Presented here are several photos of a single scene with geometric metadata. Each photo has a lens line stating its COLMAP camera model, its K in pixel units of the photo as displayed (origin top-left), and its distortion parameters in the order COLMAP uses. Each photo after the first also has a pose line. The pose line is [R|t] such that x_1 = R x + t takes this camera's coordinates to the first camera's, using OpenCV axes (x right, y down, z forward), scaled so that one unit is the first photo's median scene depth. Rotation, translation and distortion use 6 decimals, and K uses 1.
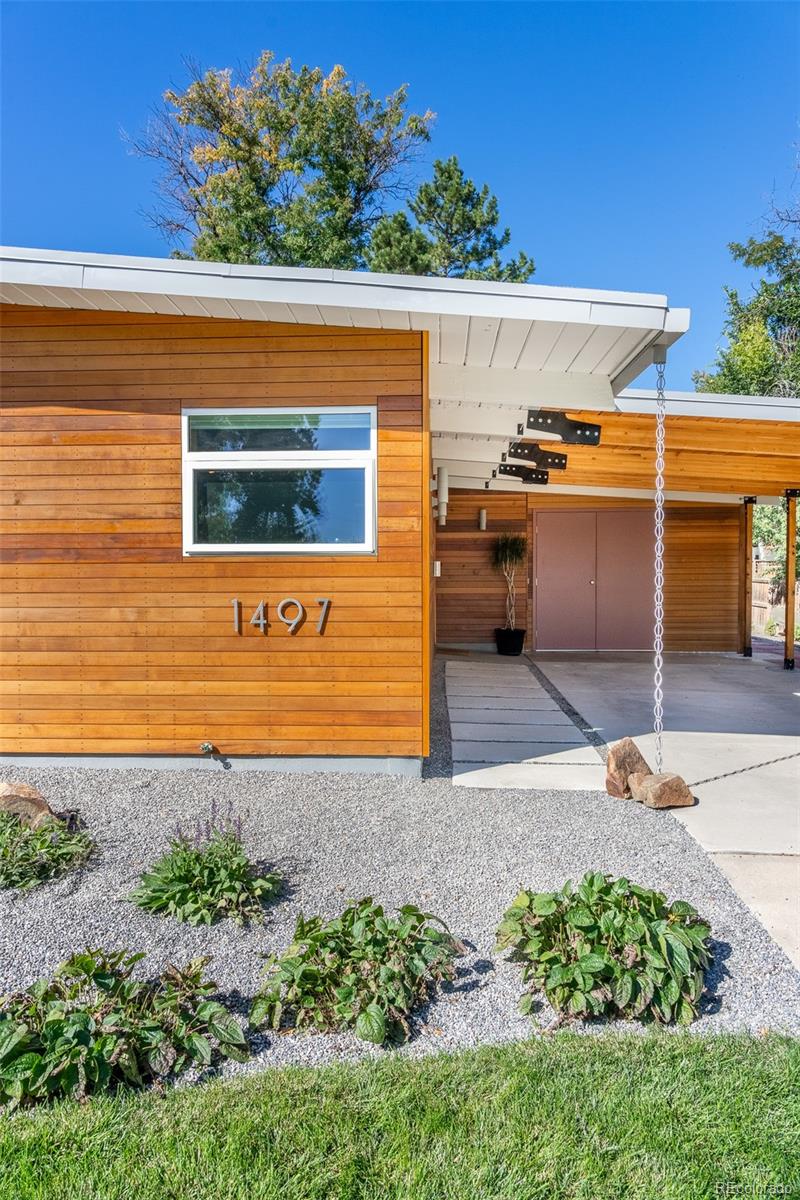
lens RADIAL K [[753.9, 0, 399.3], [0, 753.9, 580.6], [0, 0, 1]] dist [0.005810, 0.001130]
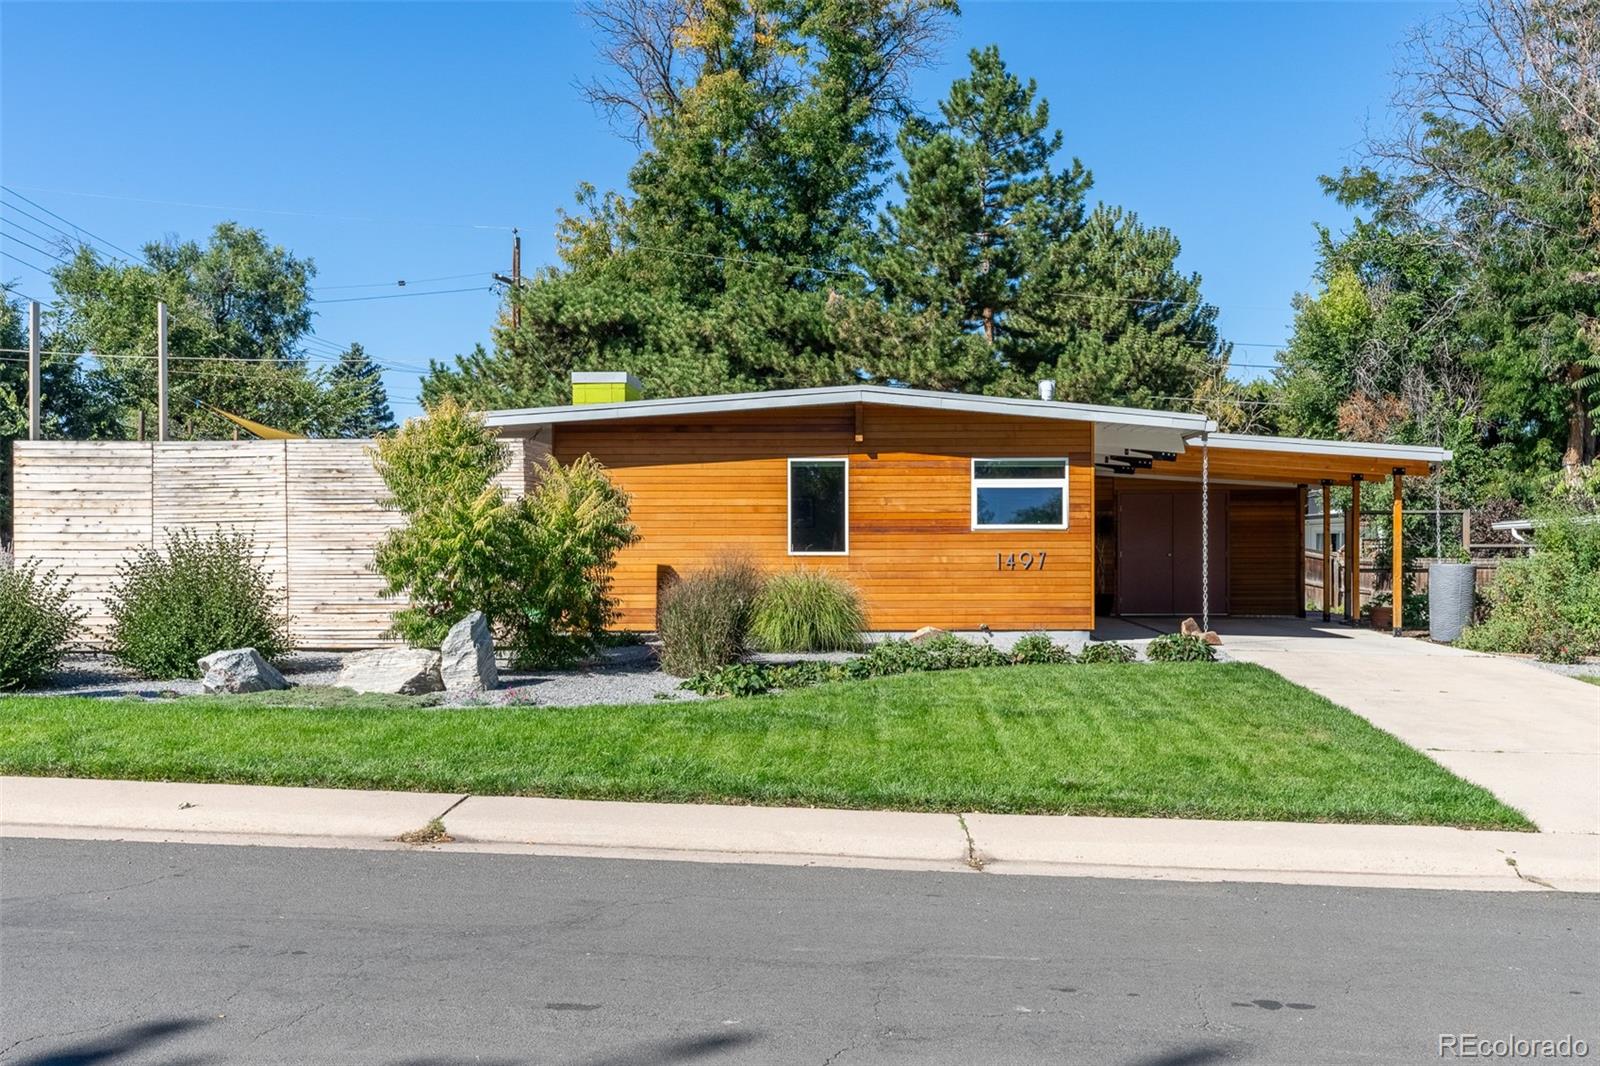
lens RADIAL K [[1531.4, 0, 800.0], [0, 1531.4, 533.0], [0, 0, 1]] dist [-0.008733, 0.000256]
pose [[0.999785, 0.001350, 0.020713, -0.687774], [-0.000659, 0.999443, -0.033356, 0.091619], [-0.020747, 0.033335, 0.999229, -2.549305]]
